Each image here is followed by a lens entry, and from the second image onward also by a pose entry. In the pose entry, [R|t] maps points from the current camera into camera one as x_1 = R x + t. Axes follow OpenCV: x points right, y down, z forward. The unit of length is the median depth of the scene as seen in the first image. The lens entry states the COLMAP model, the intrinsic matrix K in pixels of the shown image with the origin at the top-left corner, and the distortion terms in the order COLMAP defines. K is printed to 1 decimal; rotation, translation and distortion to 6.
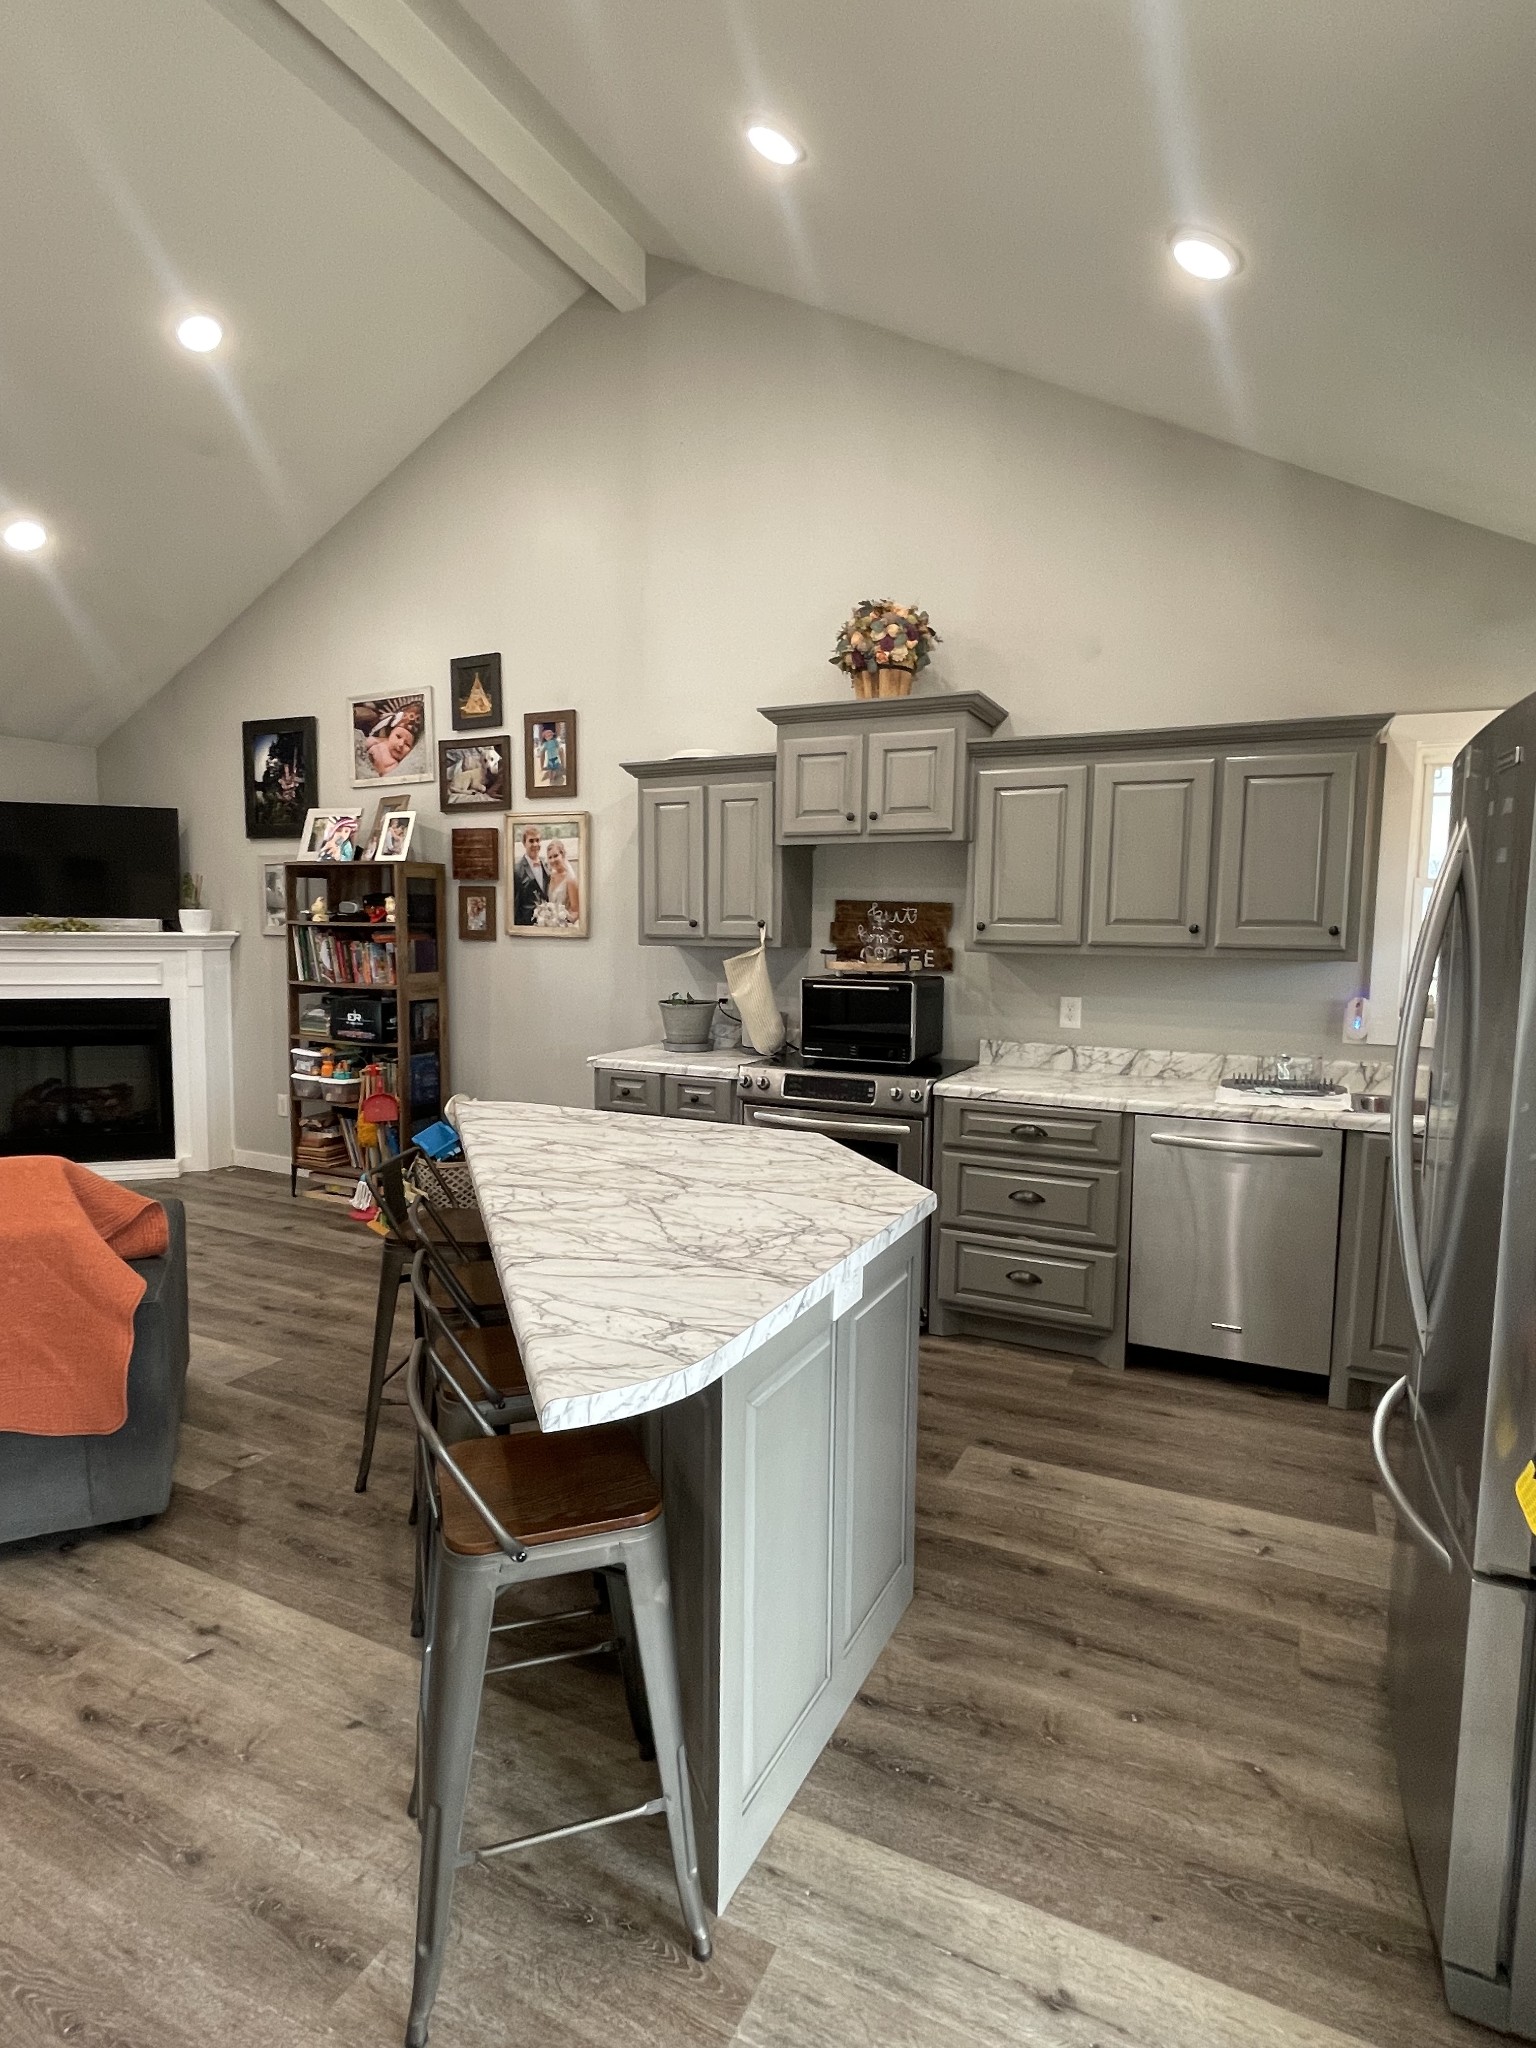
lens RADIAL K [[1083.6, 0, 779.7], [0, 1083.6, 1020.1], [0, 0, 1]] dist [-0.003411, -0.001478]
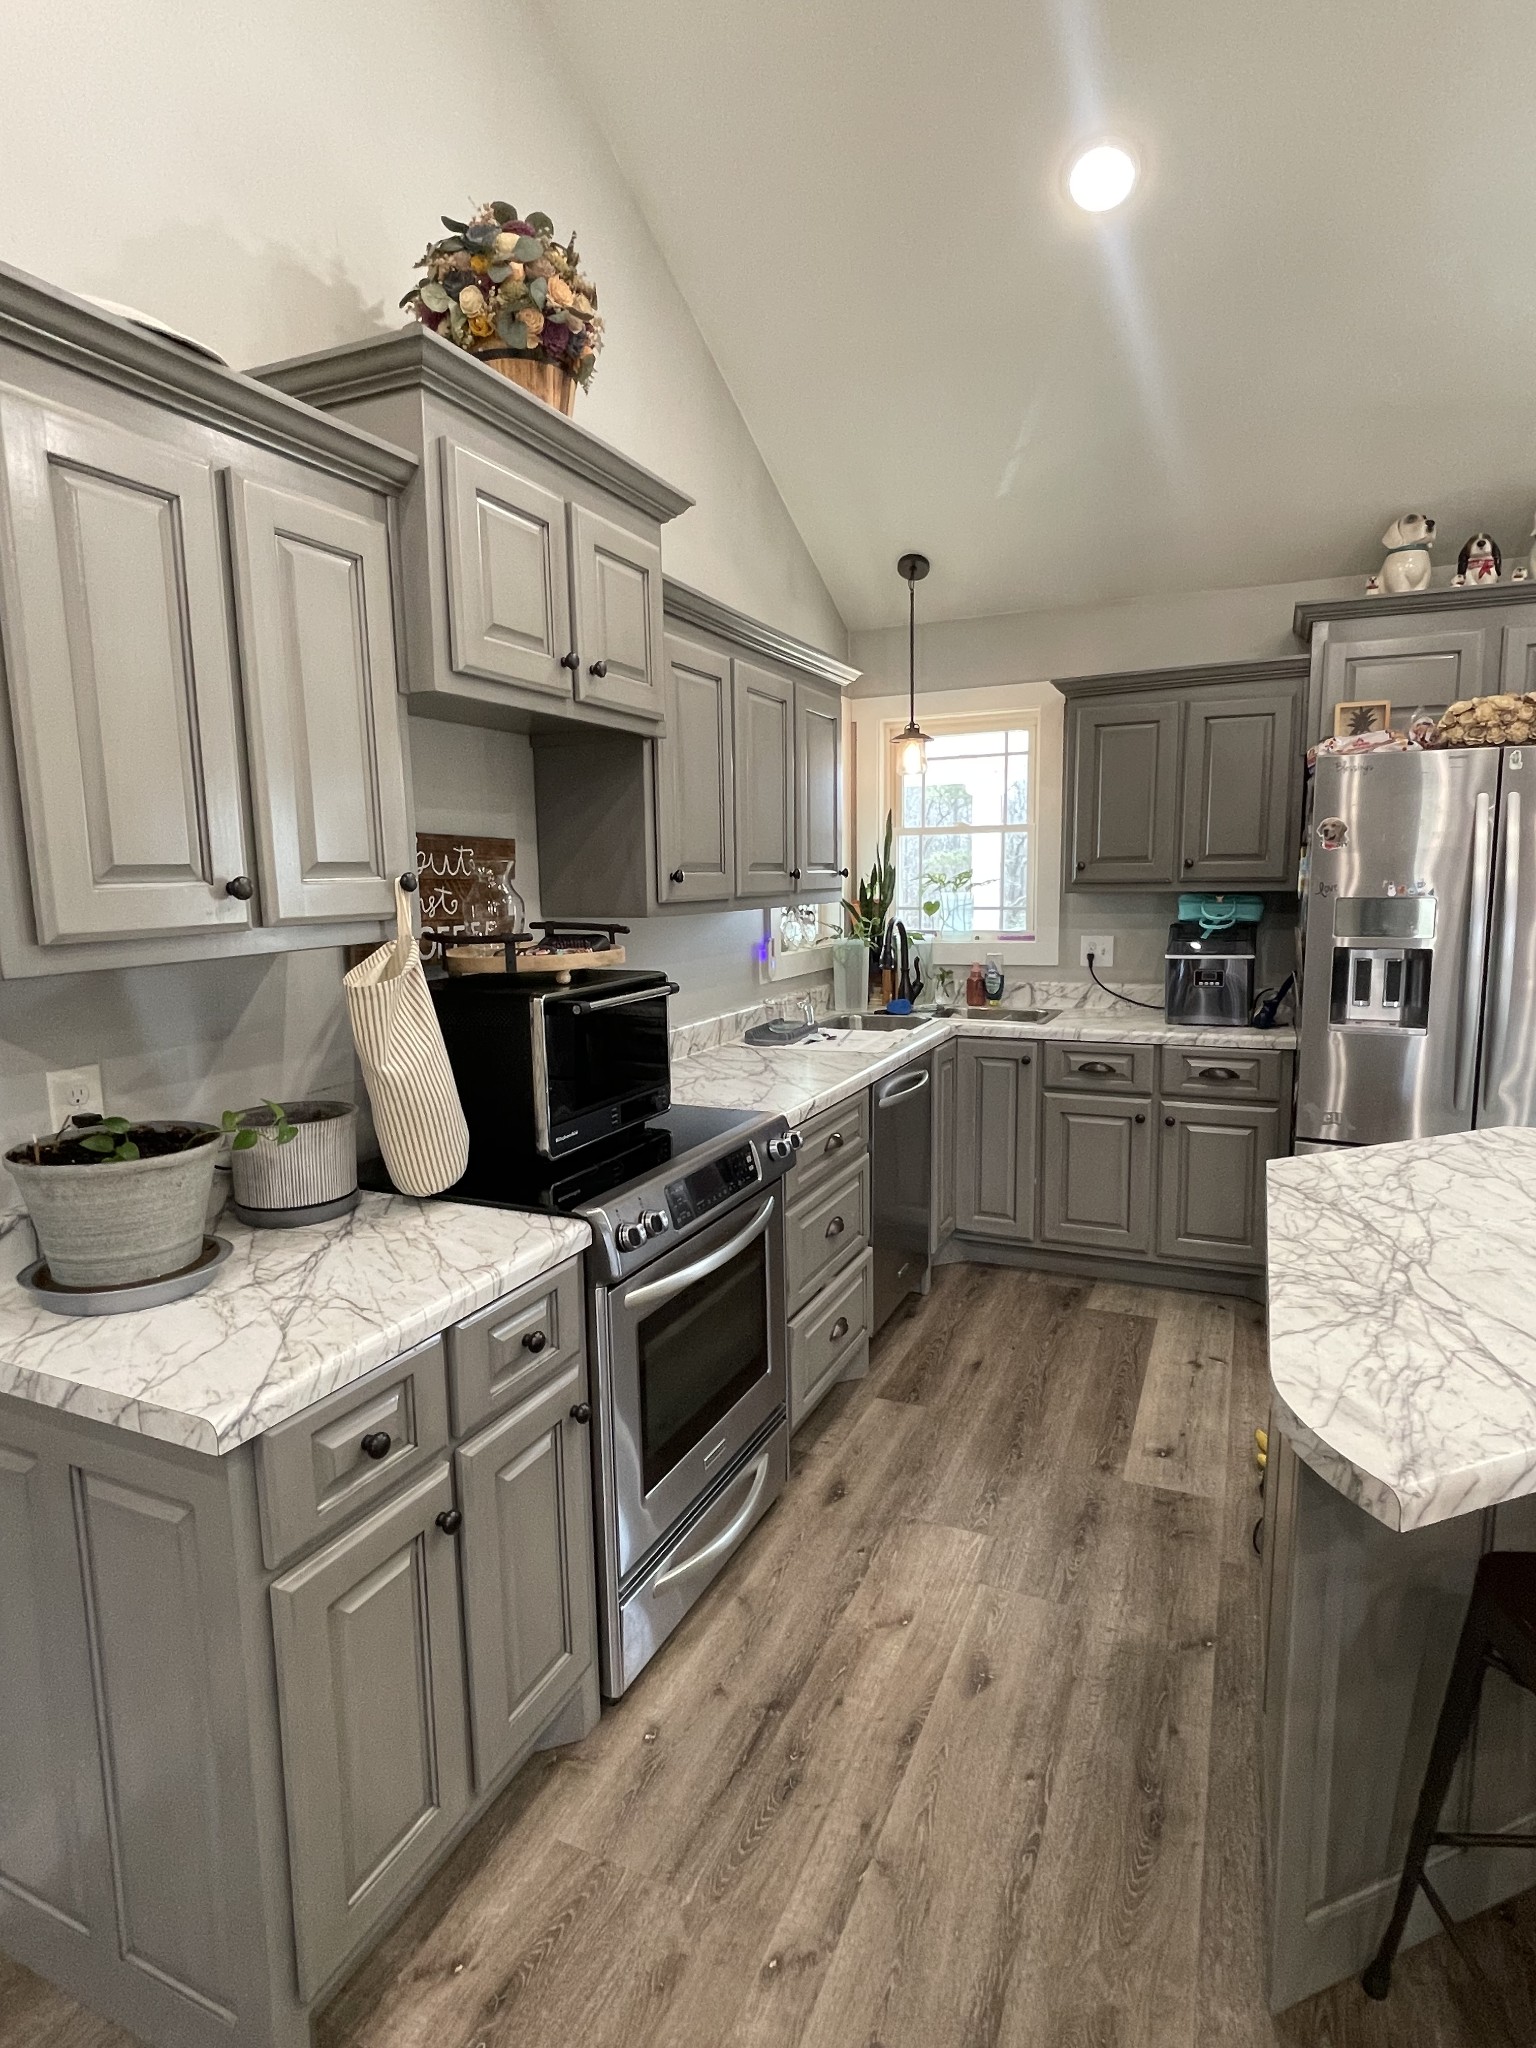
lens RADIAL K [[1083.6, 0, 779.7], [0, 1083.6, 1020.1], [0, 0, 1]] dist [-0.003411, -0.001478]
pose [[-0.031903, -0.148440, 0.988407, -0.390740], [0.105408, 0.982896, 0.151015, -0.077588], [-0.993917, 0.109003, -0.015711, 0.798220]]
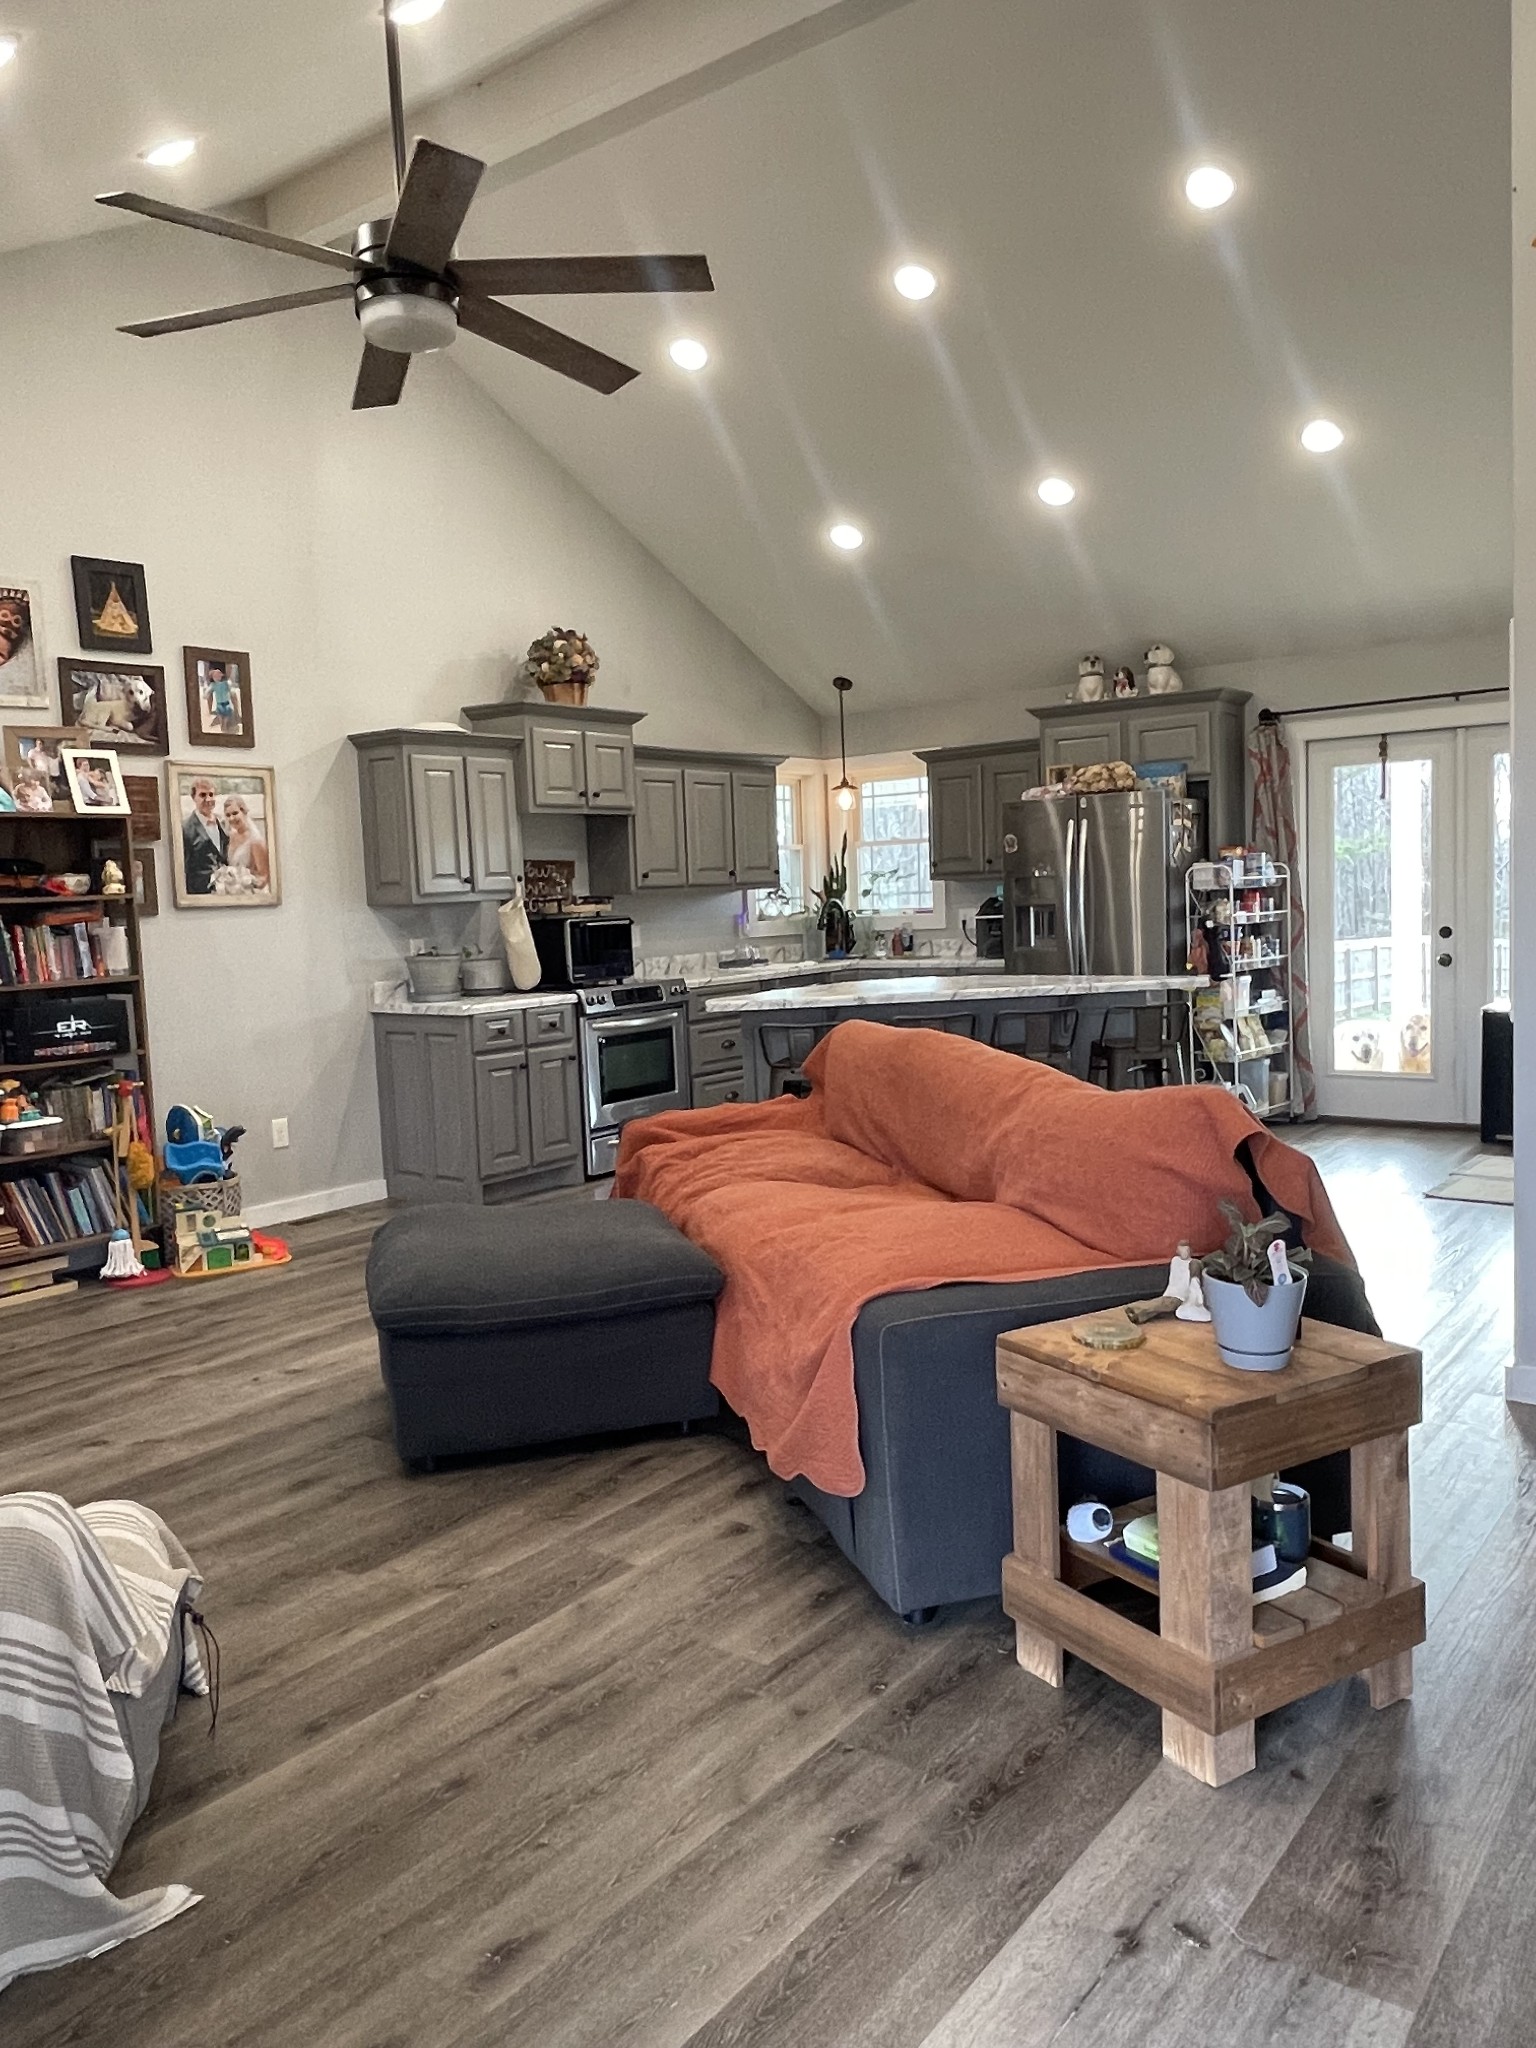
lens RADIAL K [[1517.2, 0, 781.0], [0, 1517.2, 1027.3], [0, 0, 1]] dist [0.001309, -0.003871]
pose [[0.196733, -0.108626, 0.974421, -1.458239], [0.132374, 0.987687, 0.083379, -0.025958], [-0.971480, 0.112585, 0.208690, 0.359353]]
